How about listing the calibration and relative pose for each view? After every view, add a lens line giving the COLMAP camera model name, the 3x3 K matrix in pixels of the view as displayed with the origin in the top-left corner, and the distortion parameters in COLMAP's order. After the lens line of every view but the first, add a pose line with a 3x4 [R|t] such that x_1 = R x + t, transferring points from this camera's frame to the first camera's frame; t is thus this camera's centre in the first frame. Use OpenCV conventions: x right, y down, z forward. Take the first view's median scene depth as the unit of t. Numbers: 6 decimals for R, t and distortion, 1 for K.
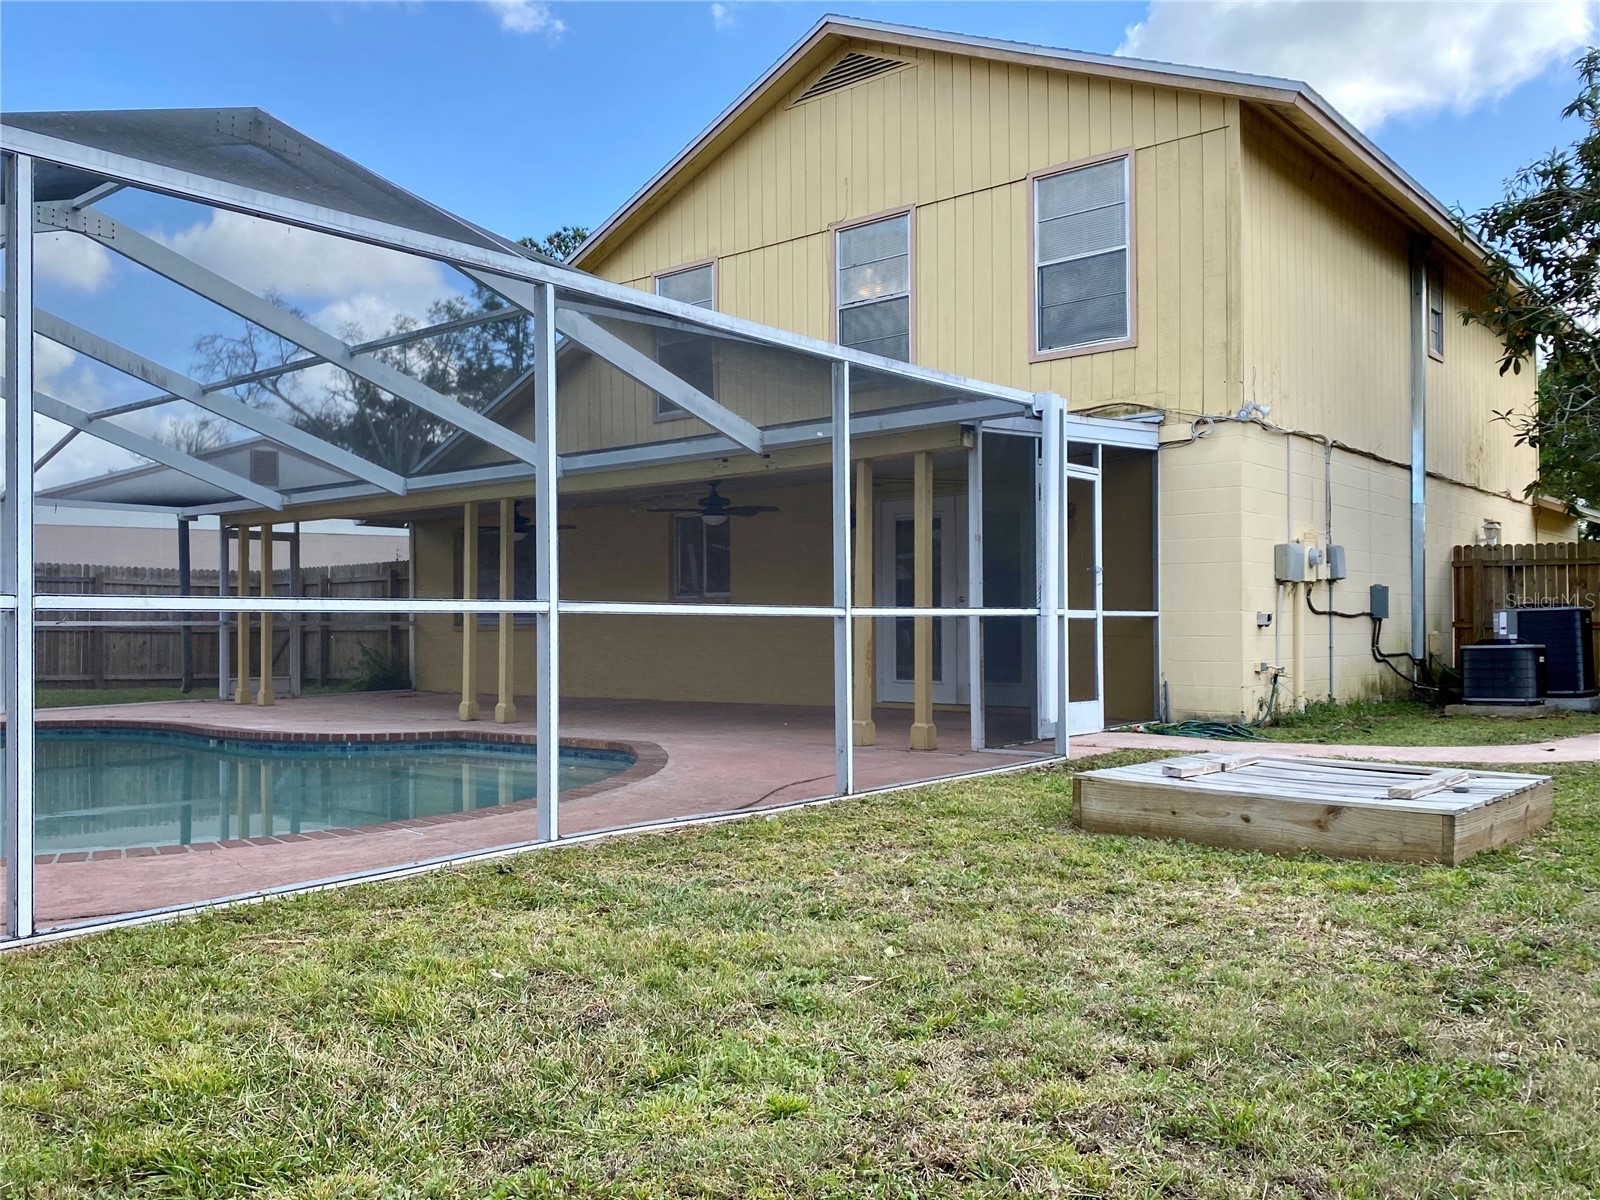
lens RADIAL K [[1298.1, 0, 803.8], [0, 1298.1, 612.3], [0, 0, 1]] dist [0.006450, -0.013329]
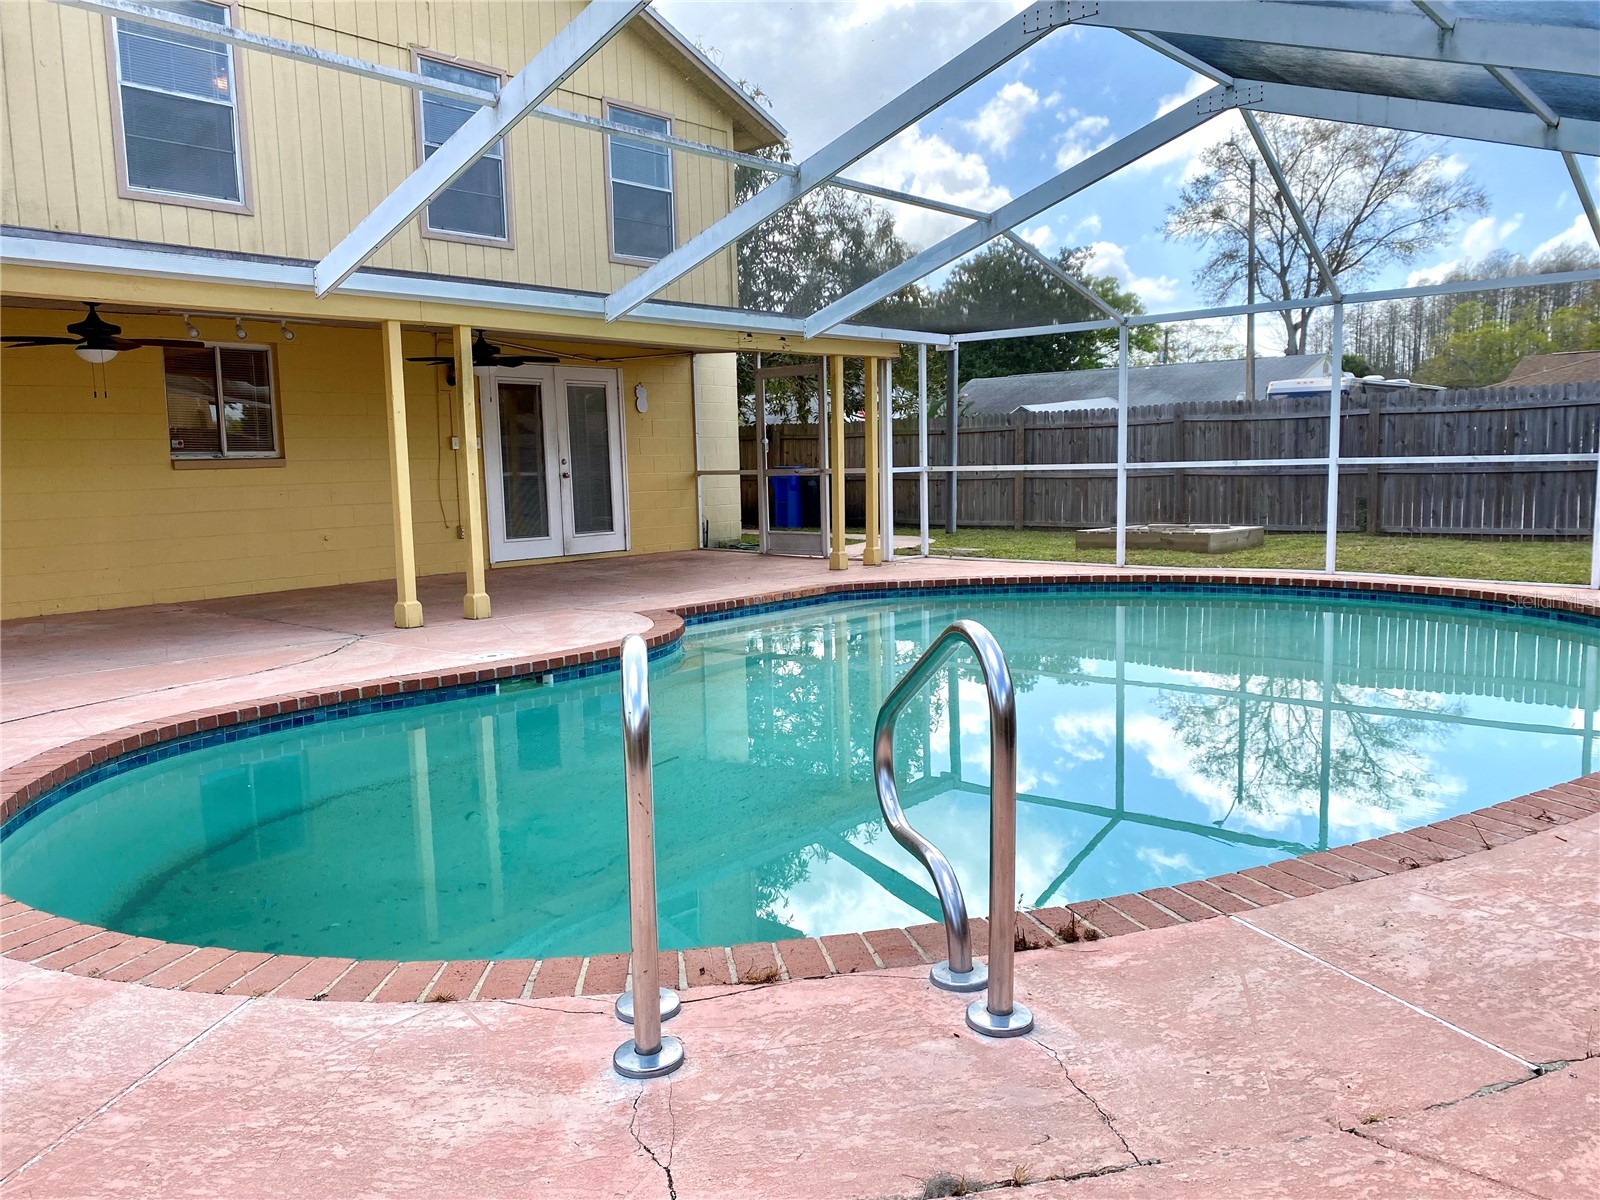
lens RADIAL K [[1222.9, 0, 806.2], [0, 1222.9, 604.7], [0, 0, 1]] dist [0.027886, -0.030841]
pose [[0.023973, -0.112847, 0.993323, -0.948310], [0.011262, 0.993576, 0.112604, -0.003777], [-0.999649, 0.008487, 0.025090, 0.772778]]
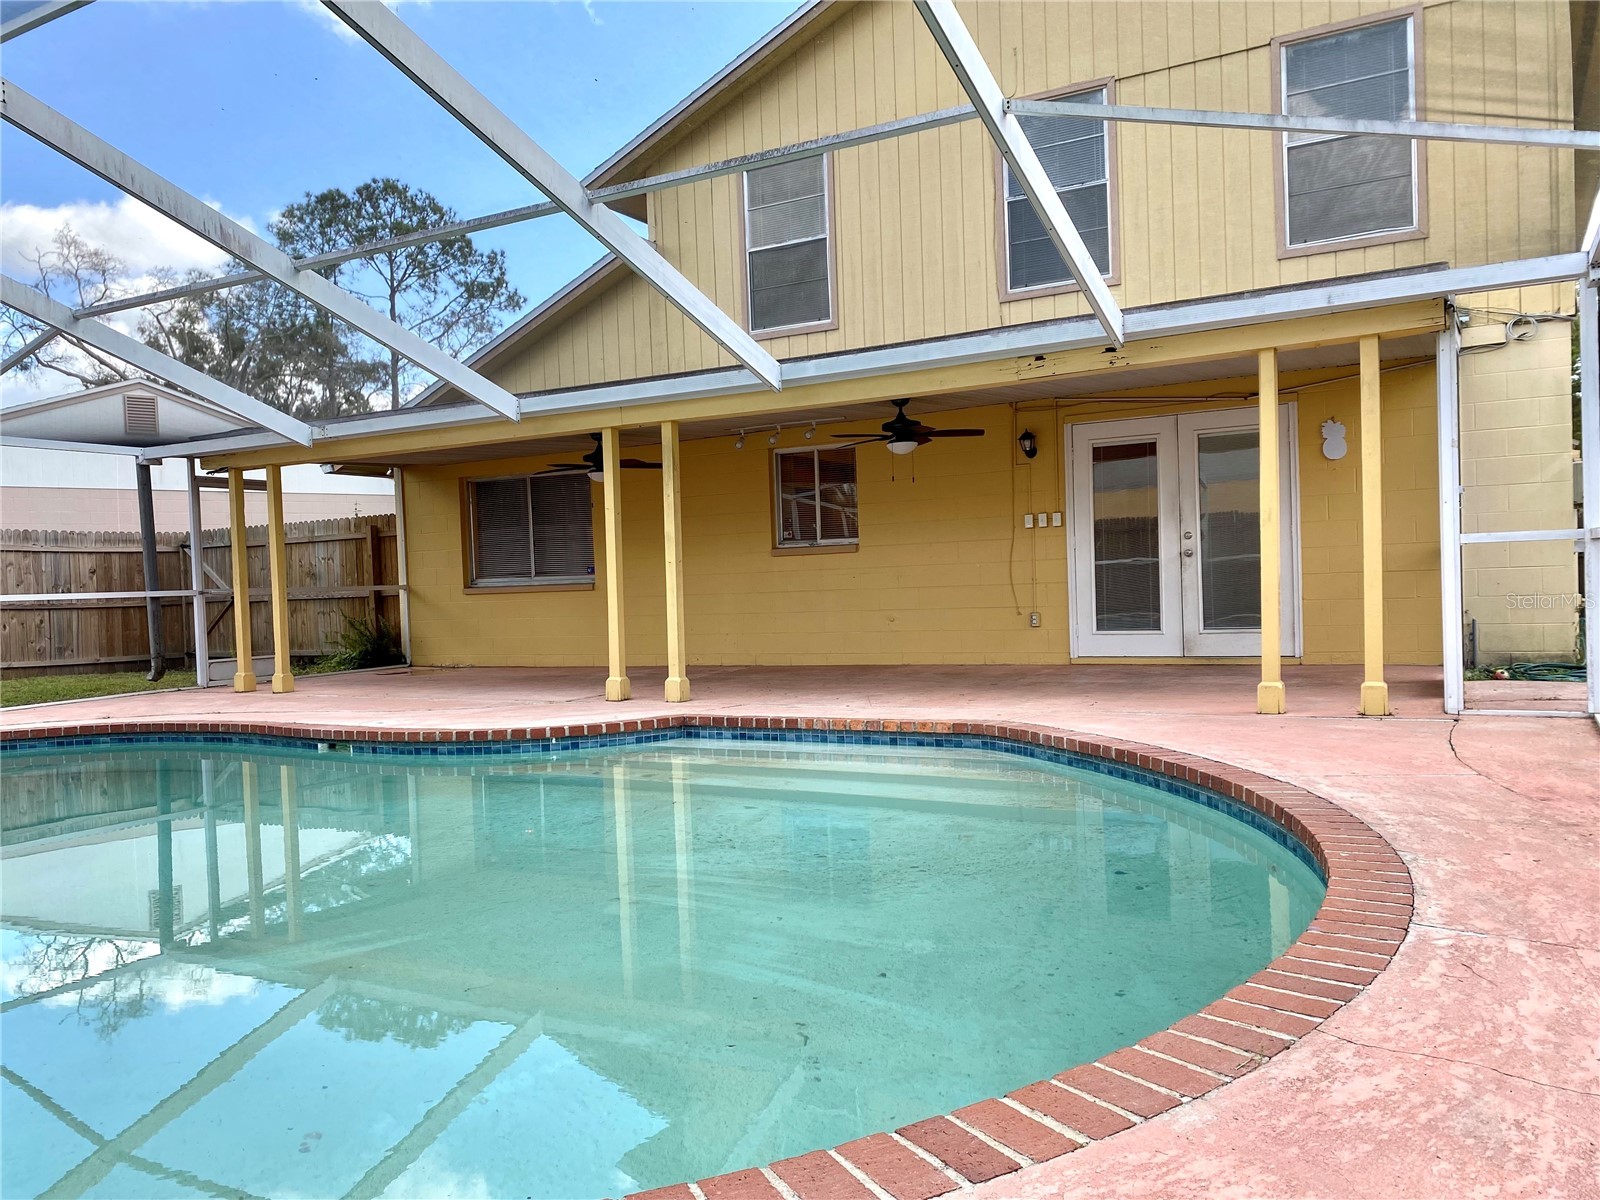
lens RADIAL K [[1222.9, 0, 813.3], [0, 1222.9, 611.8], [0, 0, 1]] dist [0.027886, -0.030841]
pose [[0.982381, -0.033242, 0.183910, -0.282447], [0.027211, 0.999009, 0.035221, 0.005253], [-0.184898, -0.029597, 0.982312, 0.239826]]
